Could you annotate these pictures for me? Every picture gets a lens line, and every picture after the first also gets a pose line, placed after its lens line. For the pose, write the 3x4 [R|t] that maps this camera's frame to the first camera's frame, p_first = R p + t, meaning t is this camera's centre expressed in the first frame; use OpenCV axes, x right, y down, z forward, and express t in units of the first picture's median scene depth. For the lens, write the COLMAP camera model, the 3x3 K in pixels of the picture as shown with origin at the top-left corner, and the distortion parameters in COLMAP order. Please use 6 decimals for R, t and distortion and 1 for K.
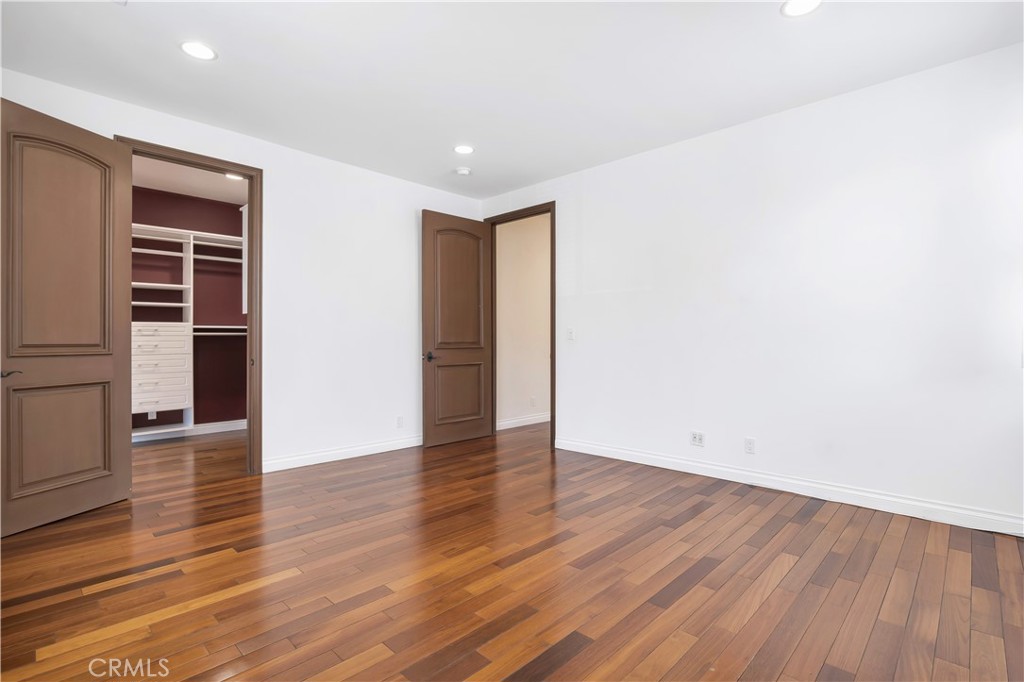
lens RADIAL K [[493.9, 0, 511.8], [0, 493.9, 342.7], [0, 0, 1]] dist [-0.013742, 0.004134]
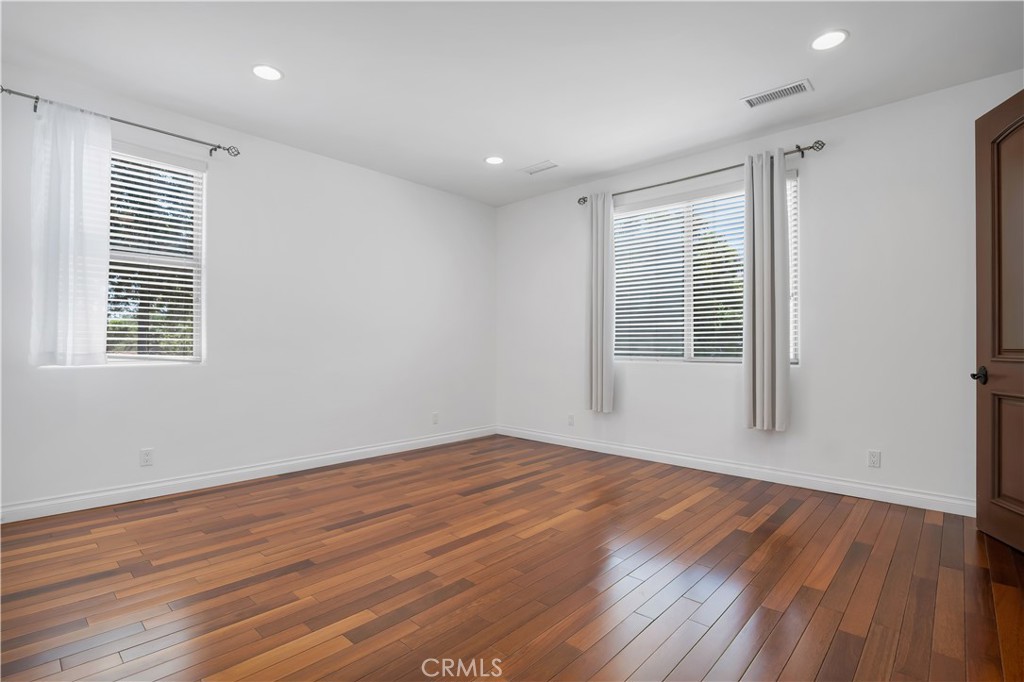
lens RADIAL K [[493.9, 0, 512.4], [0, 493.9, 341.7], [0, 0, 1]] dist [-0.013742, 0.004134]
pose [[-0.999744, -0.004081, -0.022233, -0.008900], [-0.004179, 0.999982, 0.004362, -0.012766], [0.022215, 0.004454, -0.999743, 2.075057]]
